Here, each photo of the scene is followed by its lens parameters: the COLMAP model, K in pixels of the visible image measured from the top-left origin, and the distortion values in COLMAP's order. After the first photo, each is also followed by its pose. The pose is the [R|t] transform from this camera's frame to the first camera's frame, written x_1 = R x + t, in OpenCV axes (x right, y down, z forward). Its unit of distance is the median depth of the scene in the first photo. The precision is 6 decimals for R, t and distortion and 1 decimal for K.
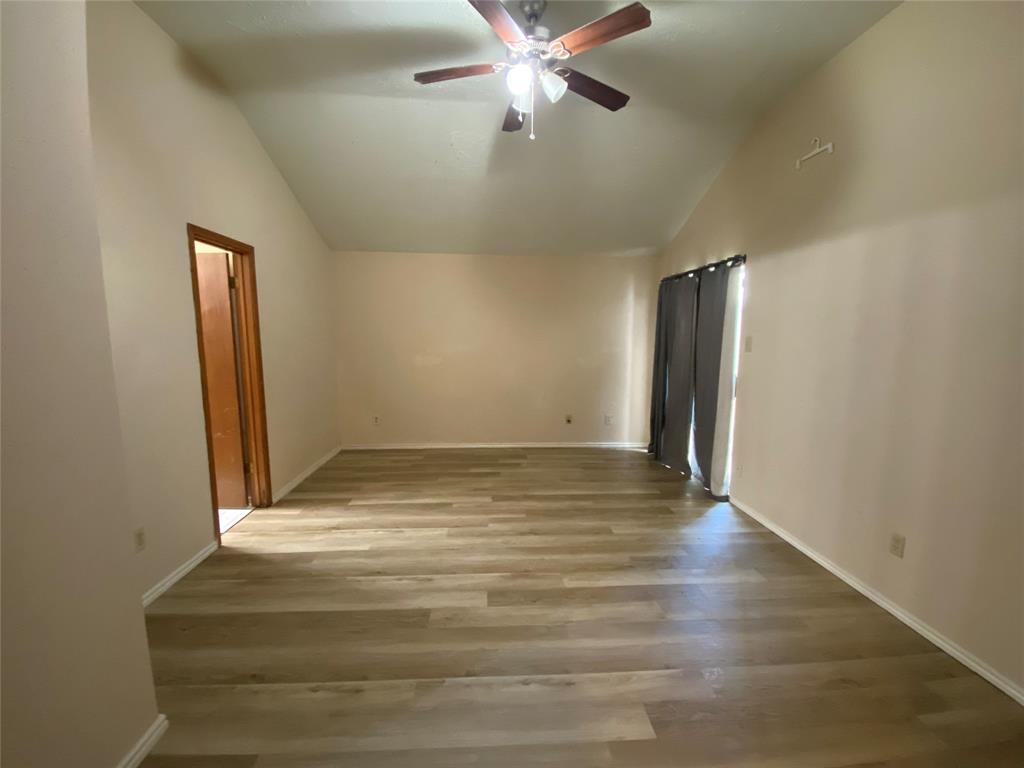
lens RADIAL K [[416.9, 0, 507.7], [0, 416.9, 385.6], [0, 0, 1]] dist [0.018308, -0.016175]
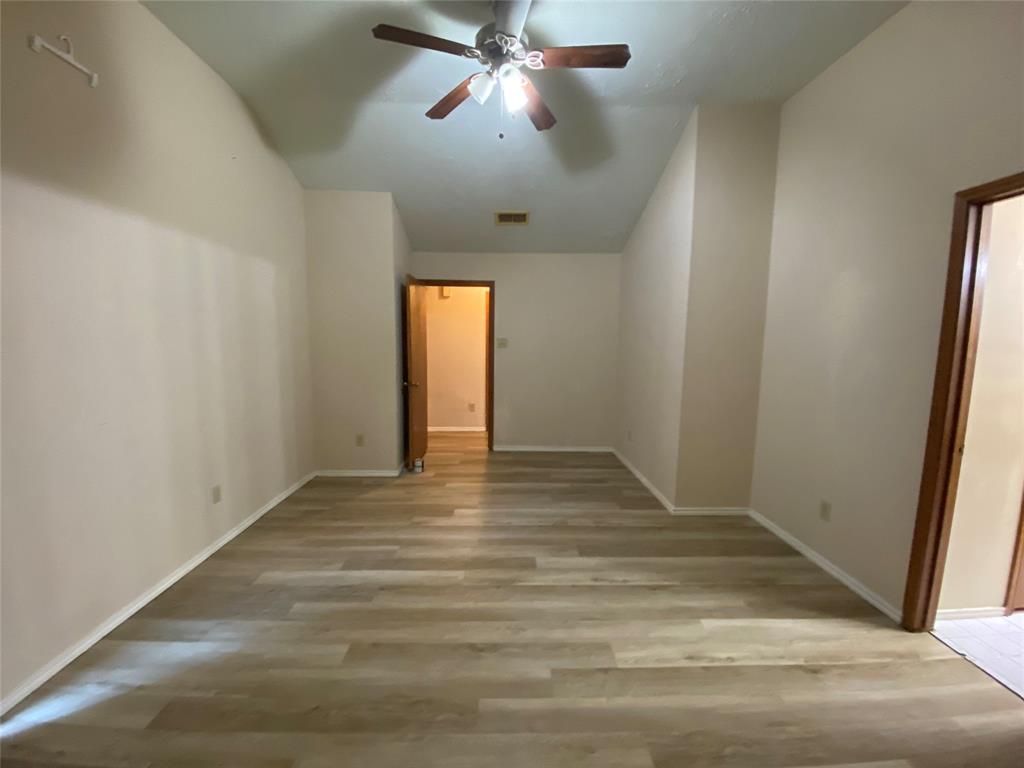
lens RADIAL K [[416.9, 0, 507.7], [0, 416.9, 385.6], [0, 0, 1]] dist [0.018308, -0.016175]
pose [[-0.999263, -0.017642, 0.034085, -0.001058], [-0.008984, 0.970937, 0.239168, -0.212109], [-0.037313, 0.238685, -0.970380, 1.731558]]
